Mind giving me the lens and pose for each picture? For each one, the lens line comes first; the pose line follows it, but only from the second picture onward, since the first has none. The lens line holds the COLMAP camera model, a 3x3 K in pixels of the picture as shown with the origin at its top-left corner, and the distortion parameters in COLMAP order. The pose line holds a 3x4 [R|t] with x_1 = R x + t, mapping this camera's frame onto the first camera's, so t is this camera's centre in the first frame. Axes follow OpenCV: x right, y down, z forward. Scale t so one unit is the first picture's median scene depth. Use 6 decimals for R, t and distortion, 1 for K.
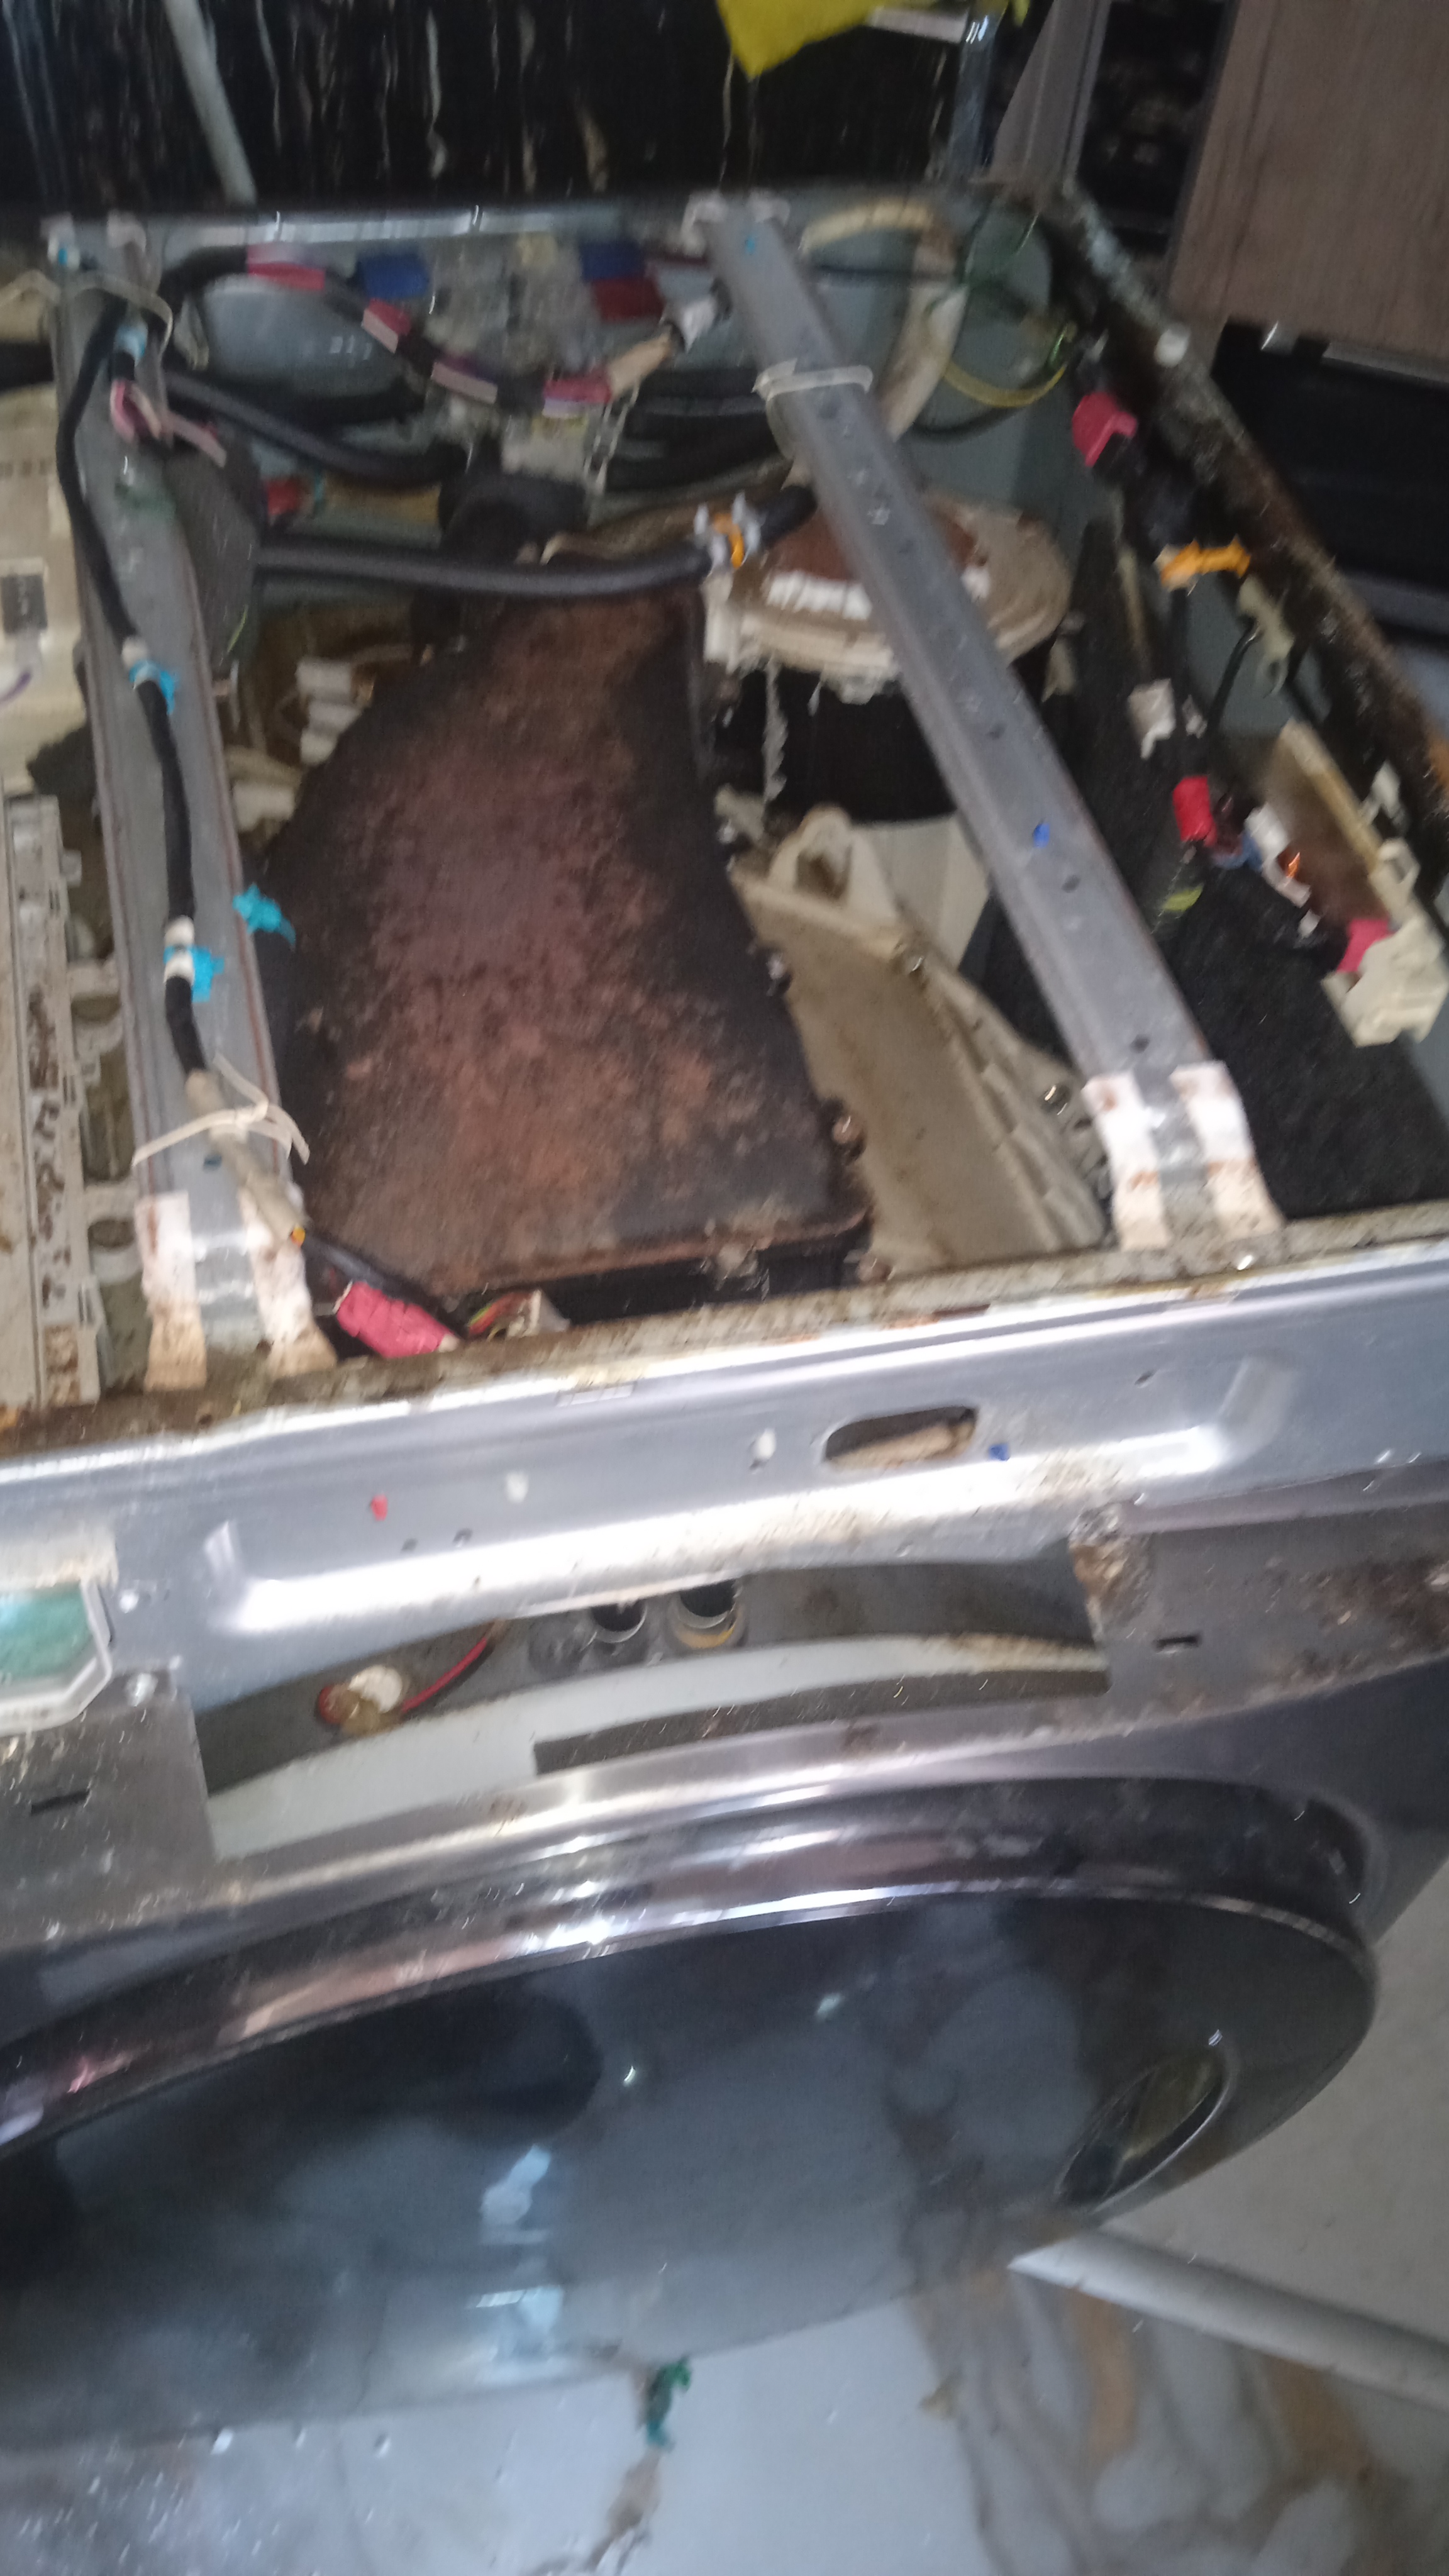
lens RADIAL K [[2136.5, 0, 765.8], [0, 2136.5, 1315.9], [0, 0, 1]] dist [0.058236, -0.072453]
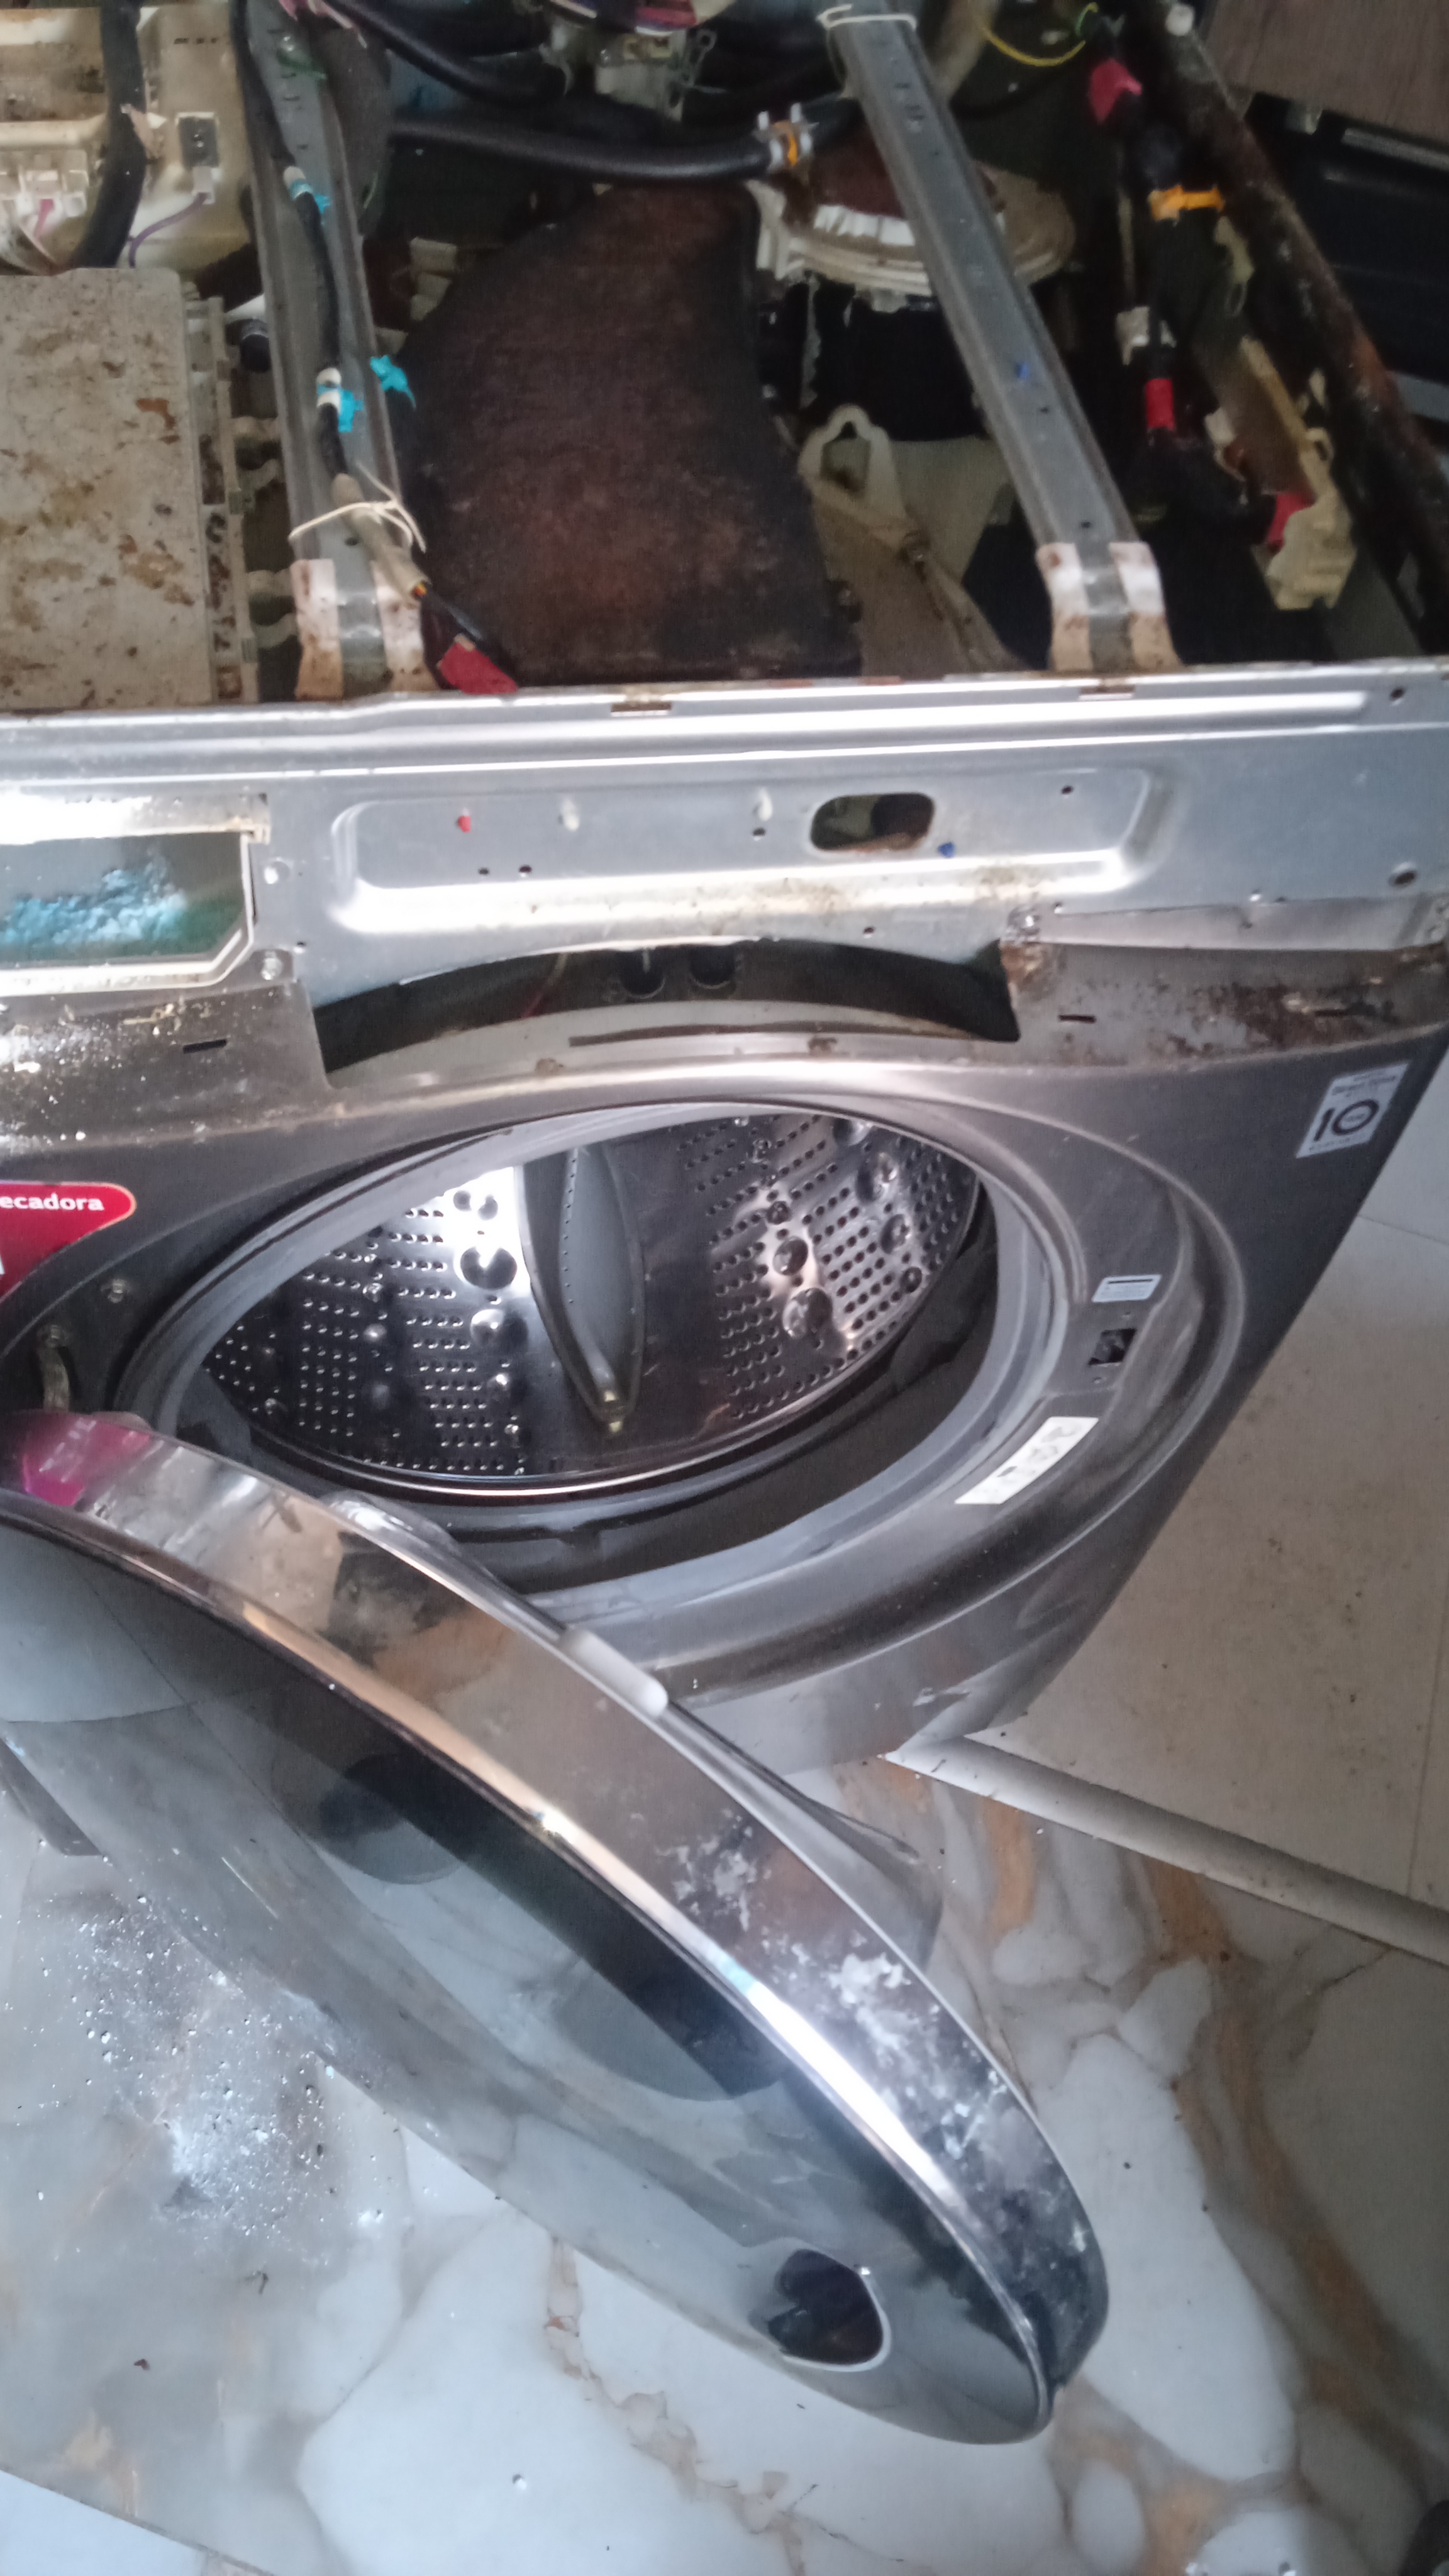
lens RADIAL K [[2136.5, 0, 759.7], [0, 2136.5, 1270.2], [0, 0, 1]] dist [0.058236, -0.072453]
pose [[0.997830, 0.065725, -0.003967, 0.014700], [-0.065460, 0.996702, 0.047962, 0.200850], [0.007106, -0.047598, 0.998841, -0.218545]]
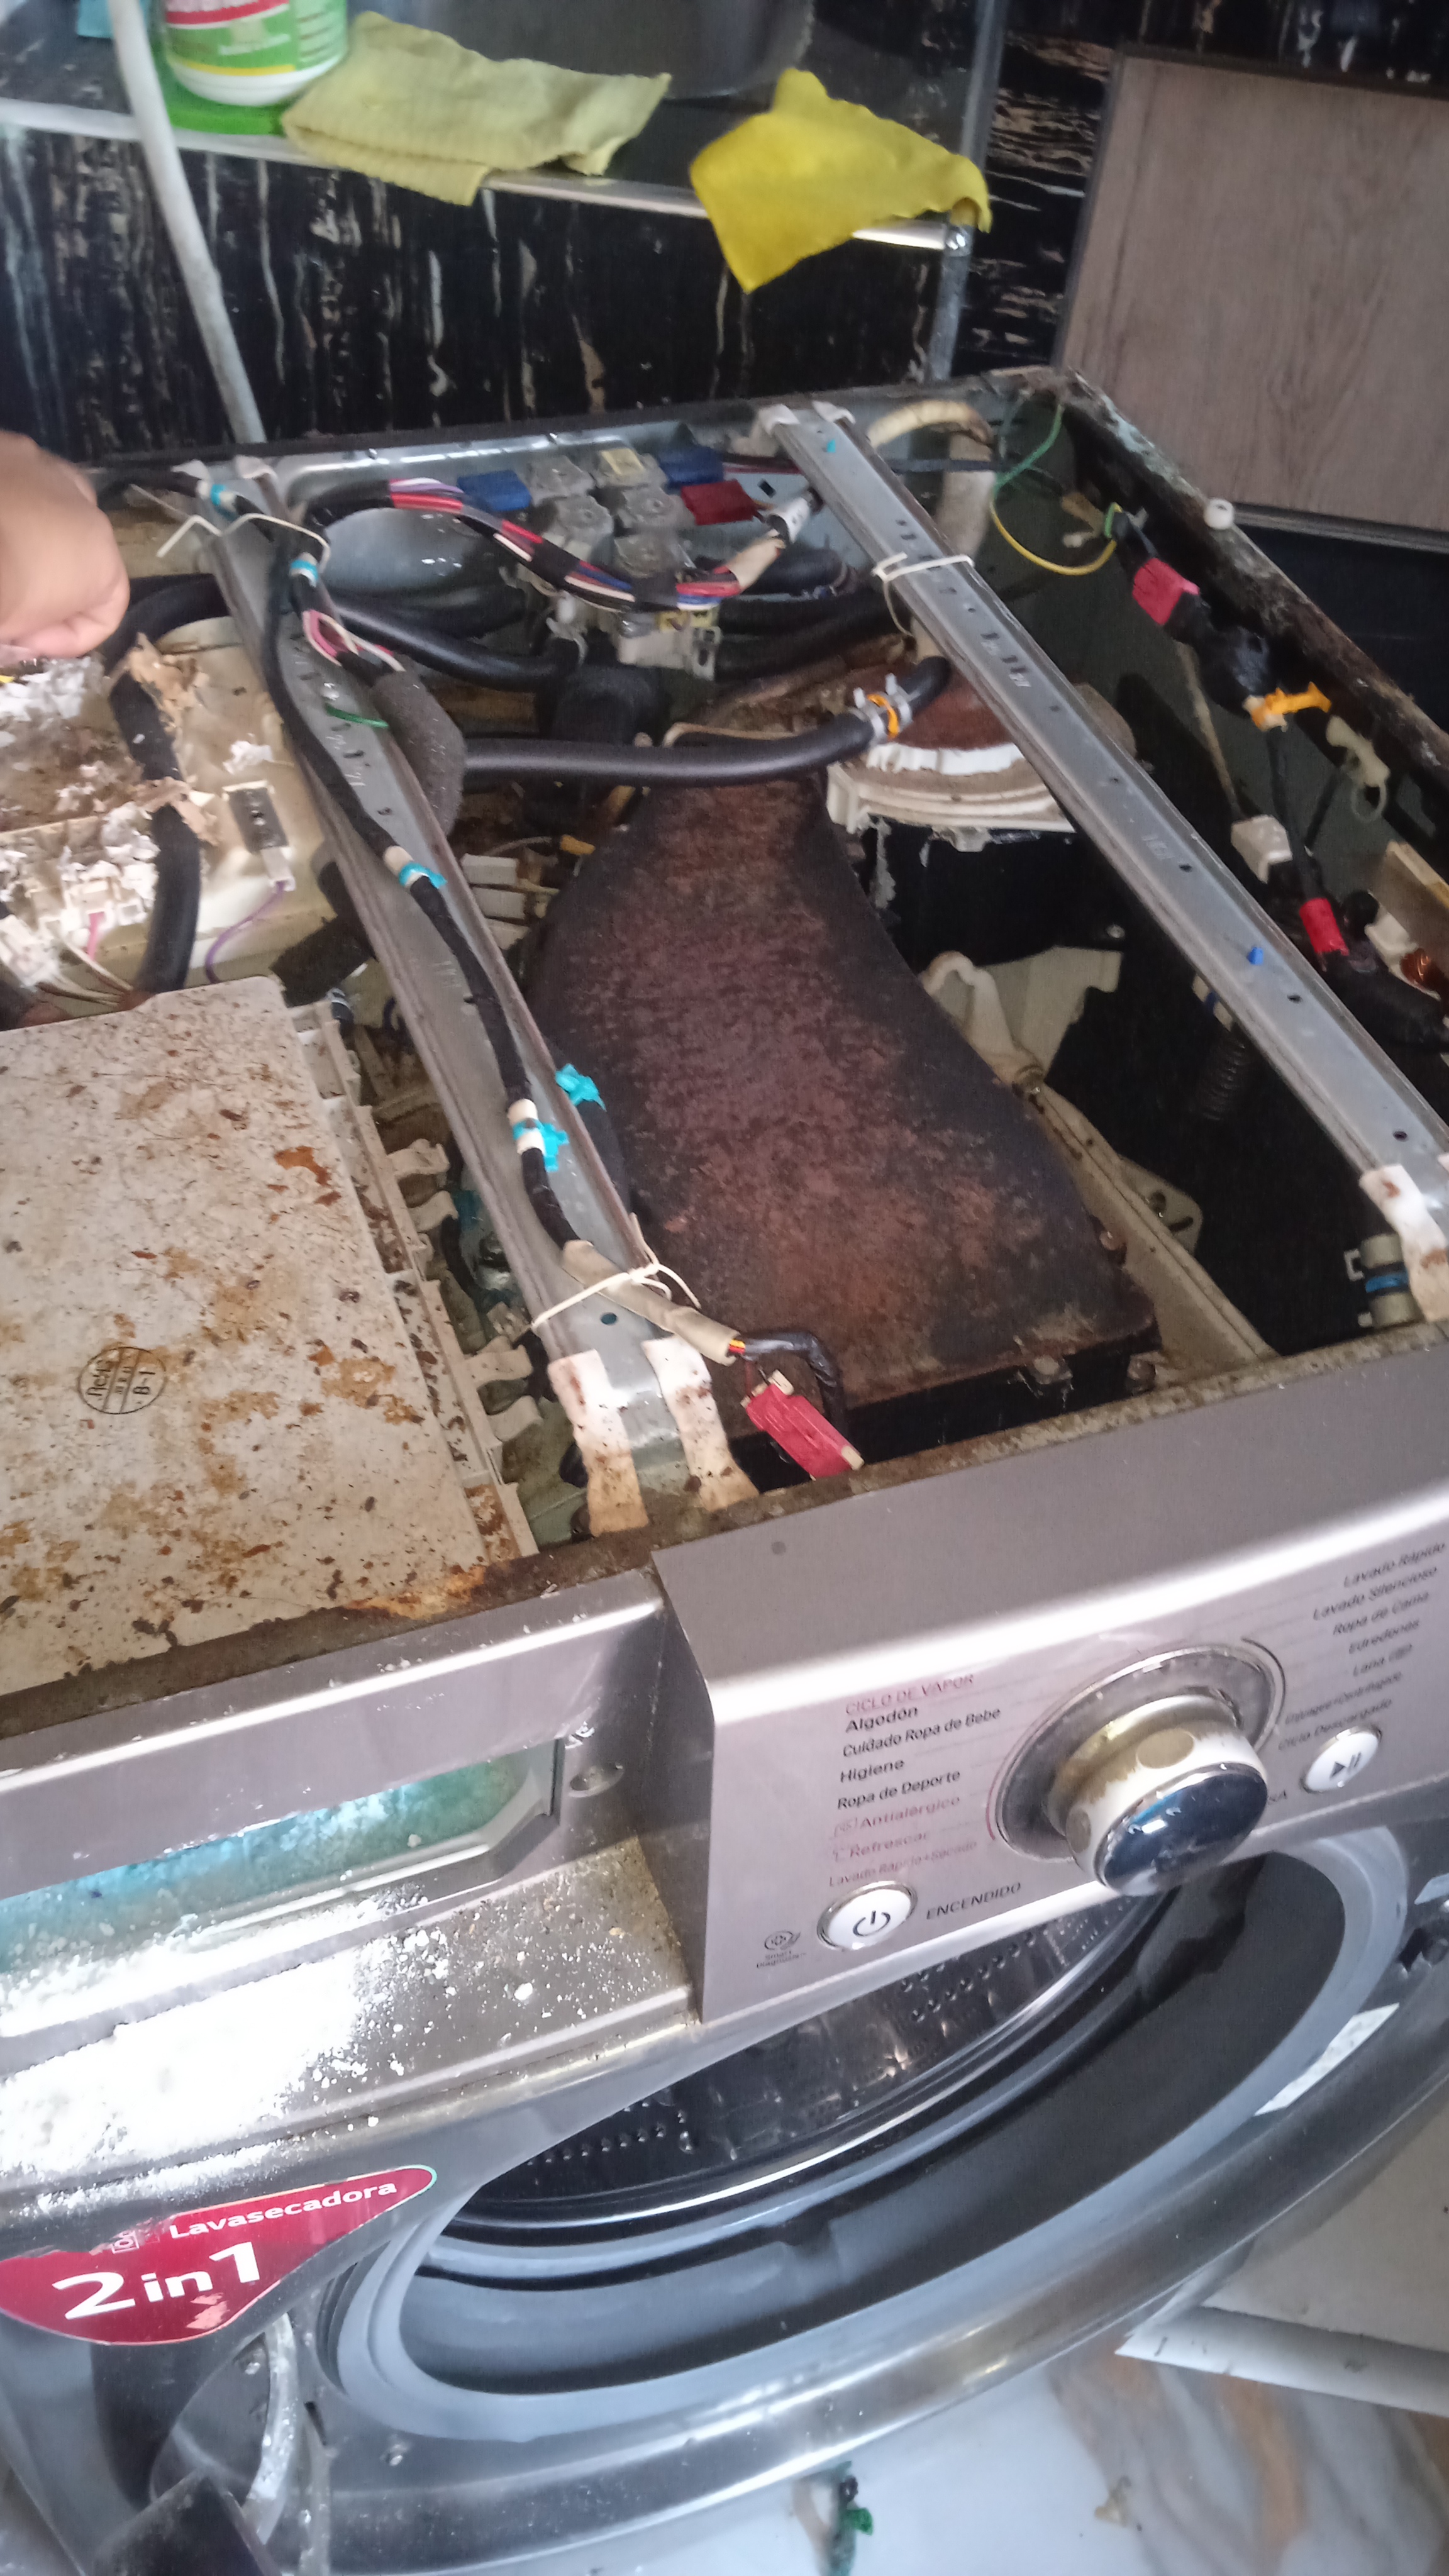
lens RADIAL K [[2136.5, 0, 747.9], [0, 2136.5, 1306.7], [0, 0, 1]] dist [0.058236, -0.072453]
pose [[0.992765, -0.088213, 0.081464, -0.192101], [0.093841, 0.993259, -0.068046, 0.000466], [-0.074912, 0.075198, 0.994351, -0.039637]]
